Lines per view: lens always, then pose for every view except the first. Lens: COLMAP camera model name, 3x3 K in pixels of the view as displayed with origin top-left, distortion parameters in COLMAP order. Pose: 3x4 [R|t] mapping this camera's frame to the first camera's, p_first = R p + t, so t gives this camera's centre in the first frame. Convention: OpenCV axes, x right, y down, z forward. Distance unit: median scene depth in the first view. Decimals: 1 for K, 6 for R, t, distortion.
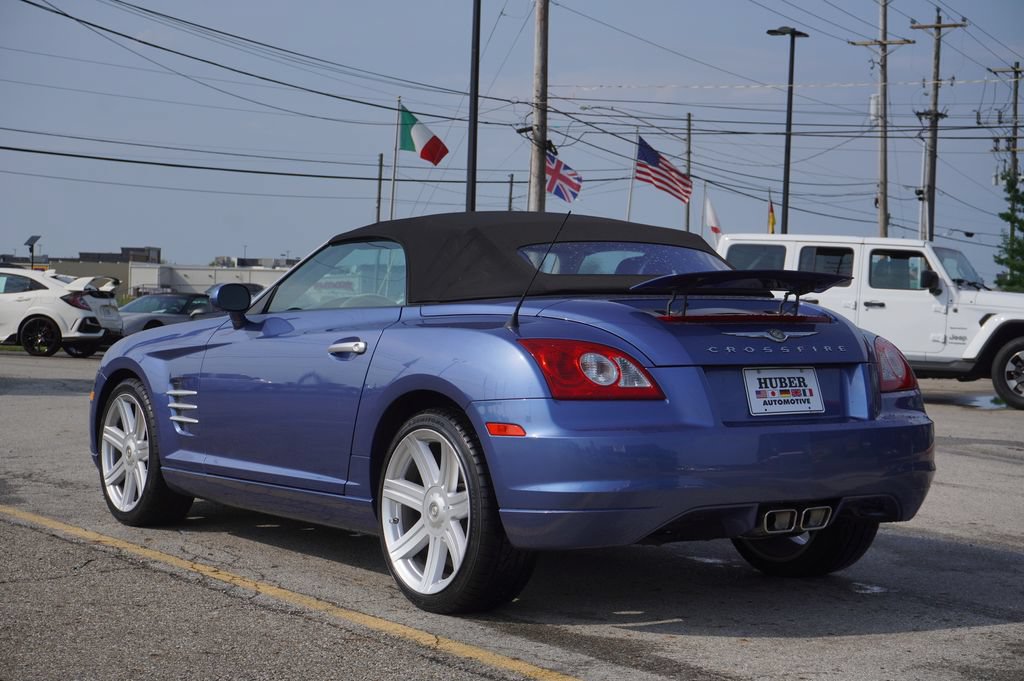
lens RADIAL K [[2128.7, 0, 520.2], [0, 2128.7, 337.9], [0, 0, 1]] dist [0.018681, 0.048747]
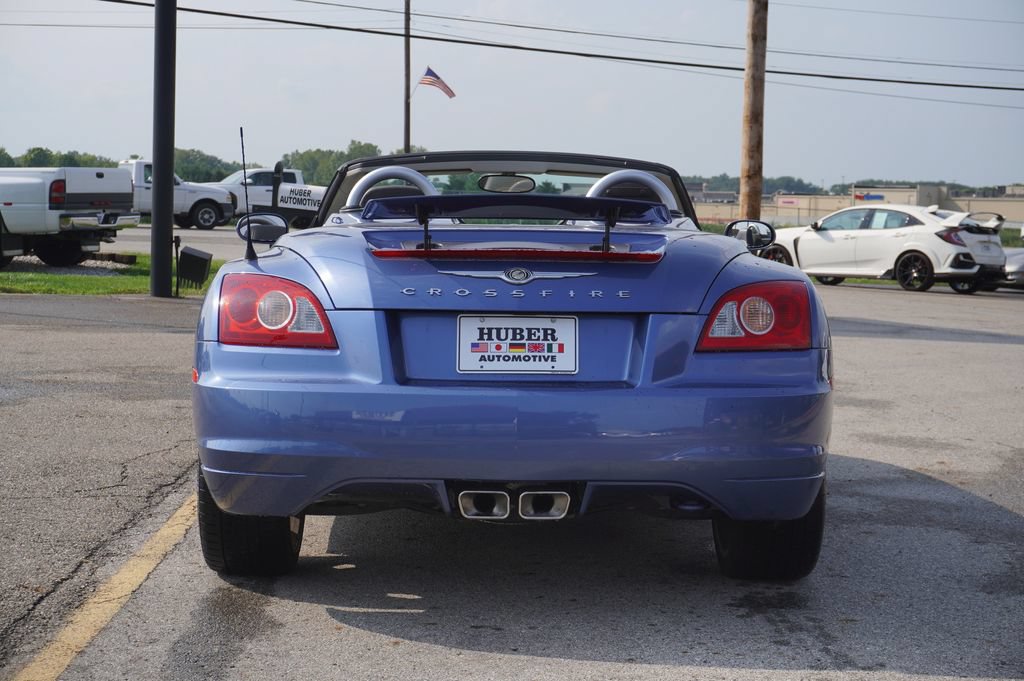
lens RADIAL K [[1997.4, 0, 512.0], [0, 1997.4, 340.5], [0, 0, 1]] dist [-0.011808, 0.198949]
pose [[0.812159, 0.036818, -0.582273, 0.542431], [-0.017109, 0.999081, 0.039310, -0.006197], [0.583185, -0.021964, 0.812042, 0.368648]]
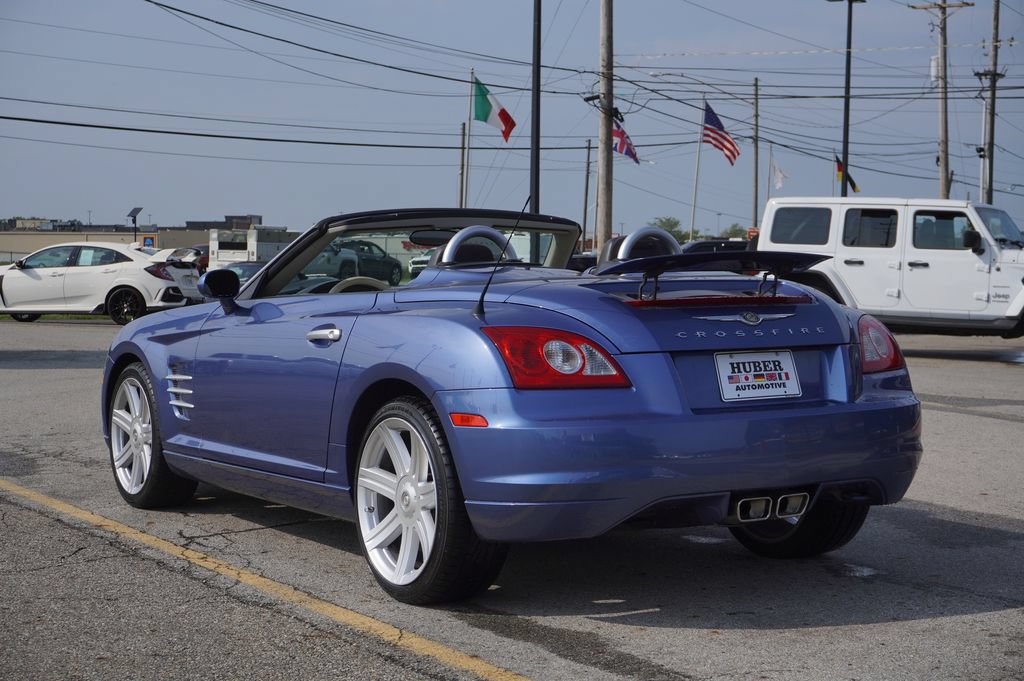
lens RADIAL K [[1997.4, 0, 512.0], [0, 1997.4, 340.5], [0, 0, 1]] dist [-0.011808, 0.198949]
pose [[0.998403, -0.014447, -0.054609, 0.059081], [0.015793, 0.999580, 0.024294, -0.014481], [0.054235, -0.025118, 0.998212, 0.077114]]
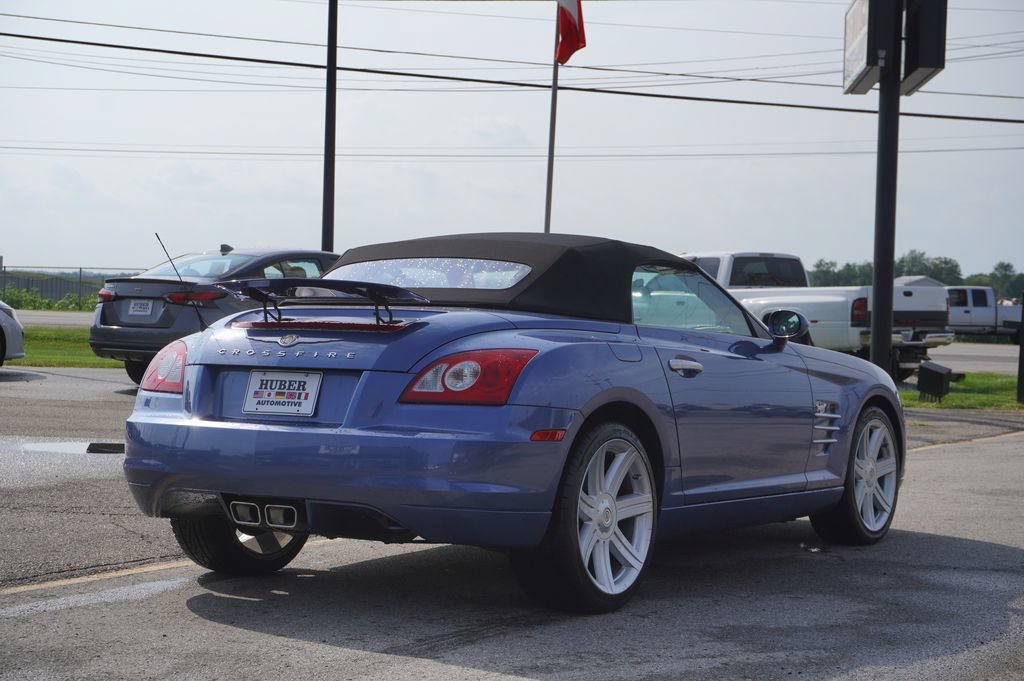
lens RADIAL K [[2092.2, 0, 512.1], [0, 2092.2, 364.1], [0, 0, 1]] dist [0.463449, 0.065962]
pose [[0.345507, 0.012528, -0.938333, 1.094144], [-0.038105, 0.999274, -0.000689, 0.006799], [0.937642, 0.035993, 0.345733, 0.719250]]
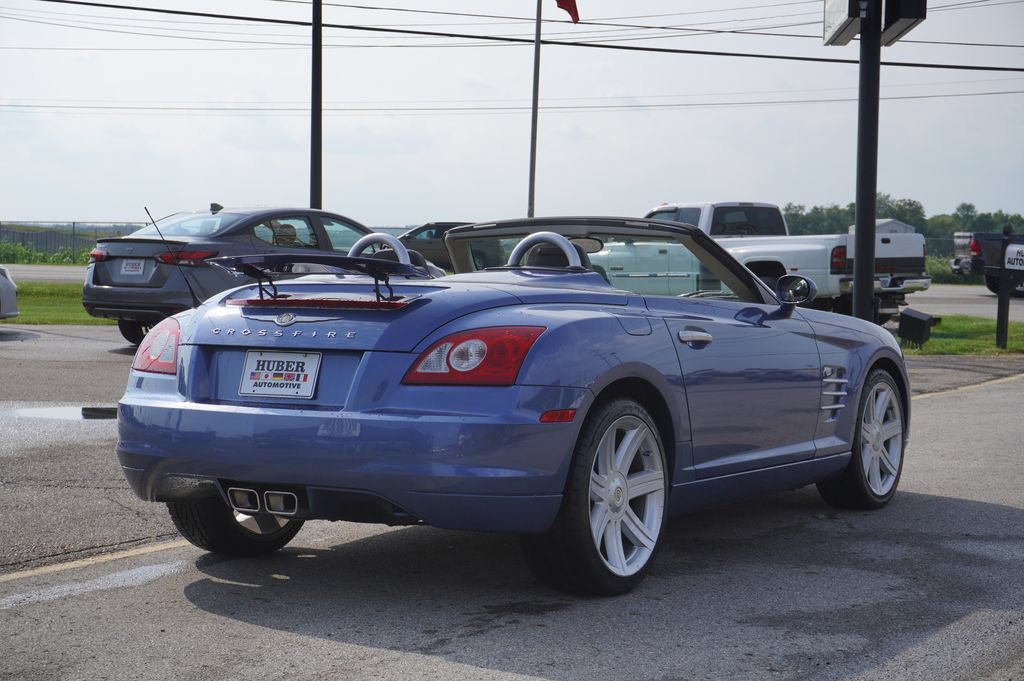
lens RADIAL K [[1997.1, 0, 512.4], [0, 1997.1, 359.7], [0, 0, 1]] dist [0.412032, -0.062456]
pose [[0.355848, 0.033441, -0.933945, 1.012545], [-0.023835, 0.999359, 0.026702, -0.009666], [0.934240, 0.012759, 0.356417, 0.735182]]
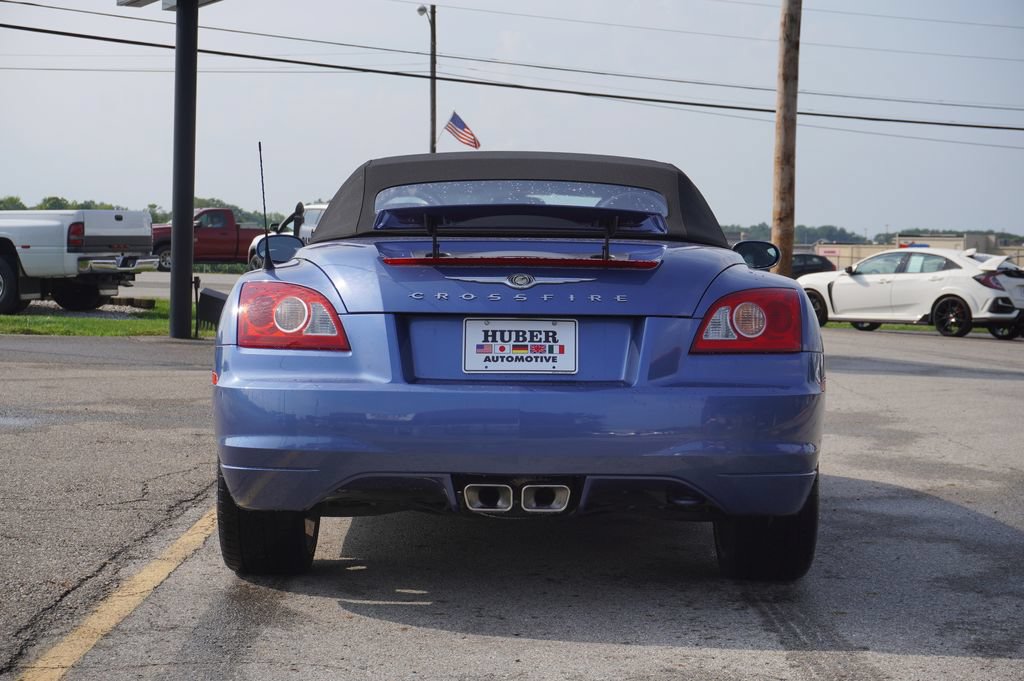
lens RADIAL K [[2101.3, 0, 512.0], [0, 2101.3, 340.5], [0, 0, 1]] dist [-0.021171, 0.191716]
pose [[0.802364, 0.019236, -0.596526, 0.598986], [-0.016807, 0.999812, 0.009634, 0.014055], [0.596599, 0.002296, 0.802536, 0.311464]]
